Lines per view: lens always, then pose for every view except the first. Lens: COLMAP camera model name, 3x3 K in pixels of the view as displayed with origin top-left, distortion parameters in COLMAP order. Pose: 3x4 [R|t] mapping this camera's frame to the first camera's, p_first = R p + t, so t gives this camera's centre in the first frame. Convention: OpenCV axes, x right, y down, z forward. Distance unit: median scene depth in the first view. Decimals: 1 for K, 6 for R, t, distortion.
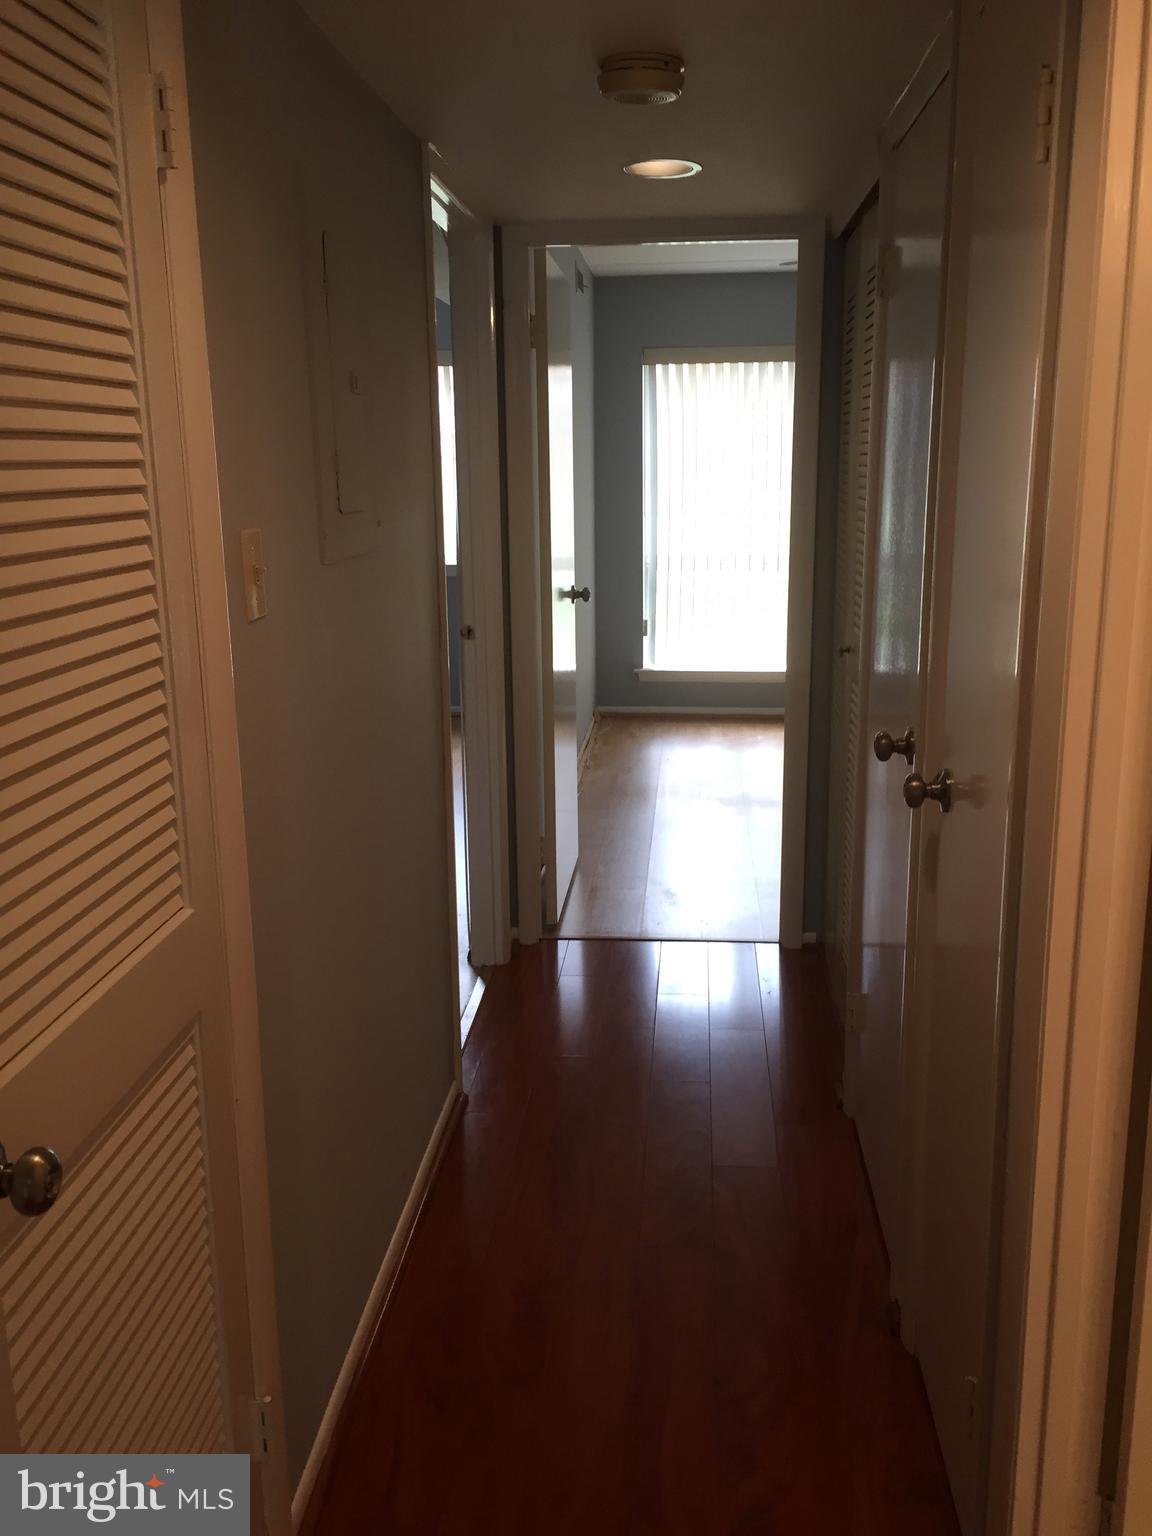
lens RADIAL K [[1316.3, 0, 591.9], [0, 1316.3, 766.3], [0, 0, 1]] dist [0.075773, -0.081792]
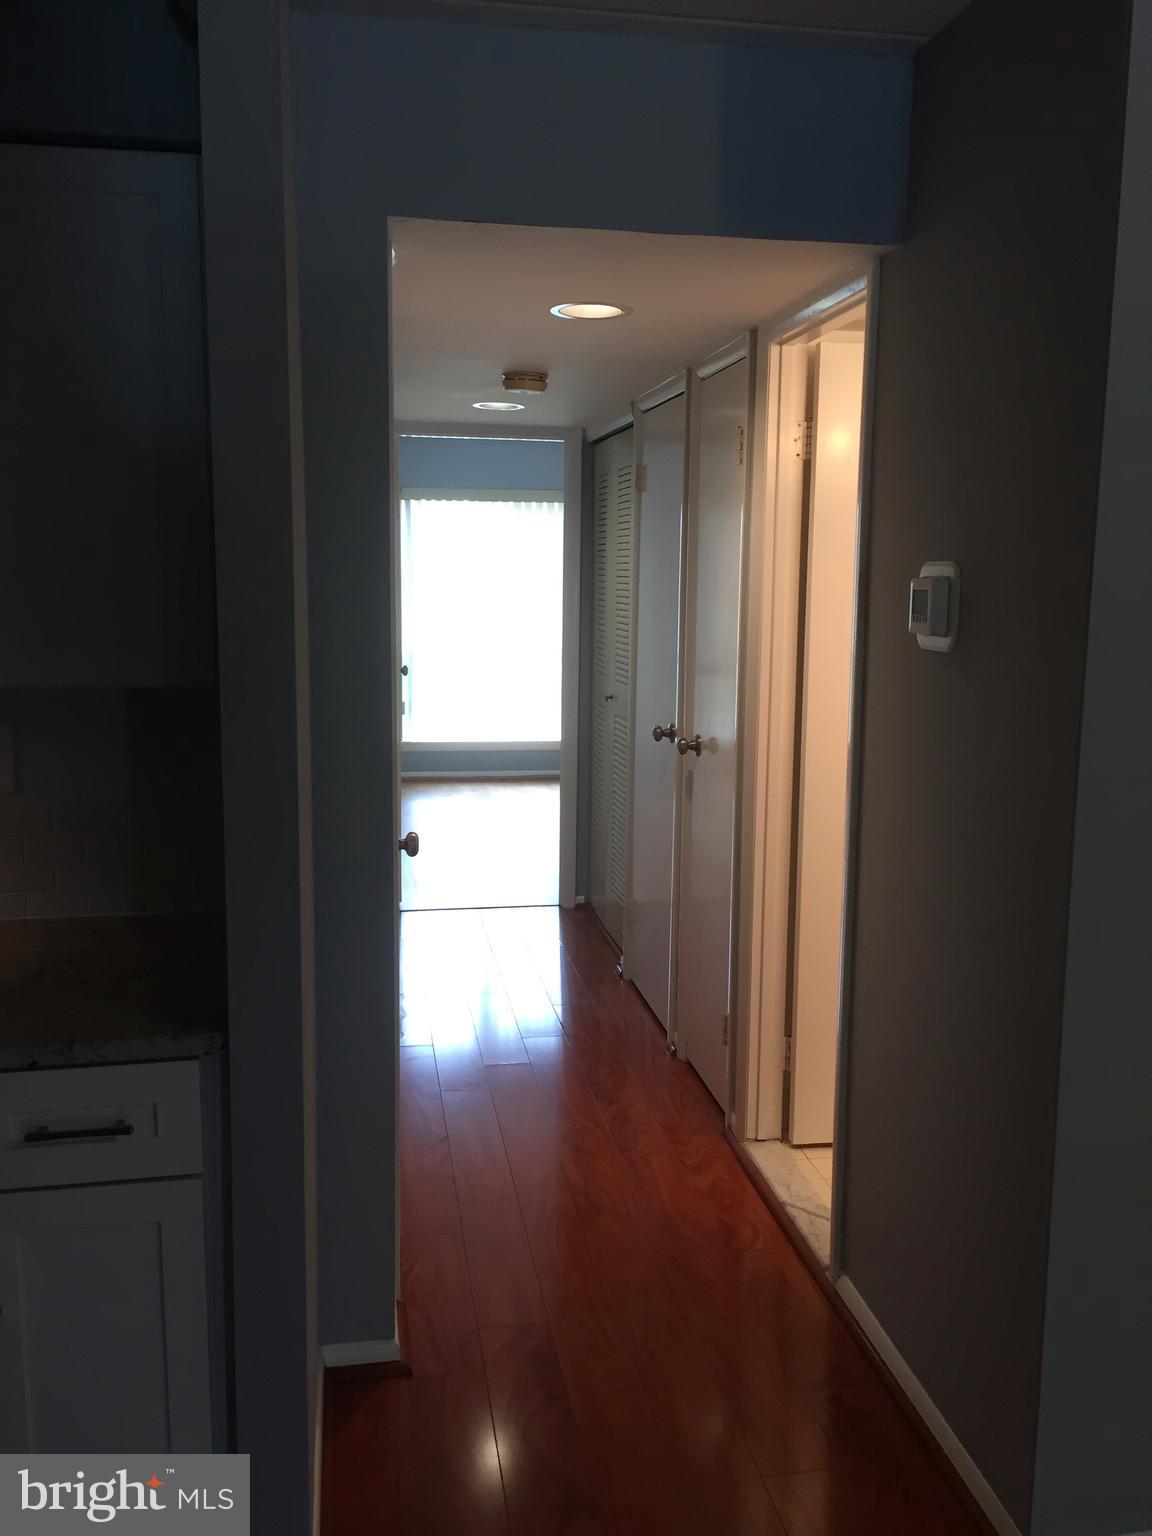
lens RADIAL K [[1316.3, 0, 569.1], [0, 1316.3, 767.4], [0, 0, 1]] dist [0.075773, -0.081792]
pose [[0.971917, -0.014469, 0.234878, -0.335953], [0.033539, 0.996436, -0.077398, 0.171690], [-0.232921, 0.083102, 0.968939, -0.759807]]
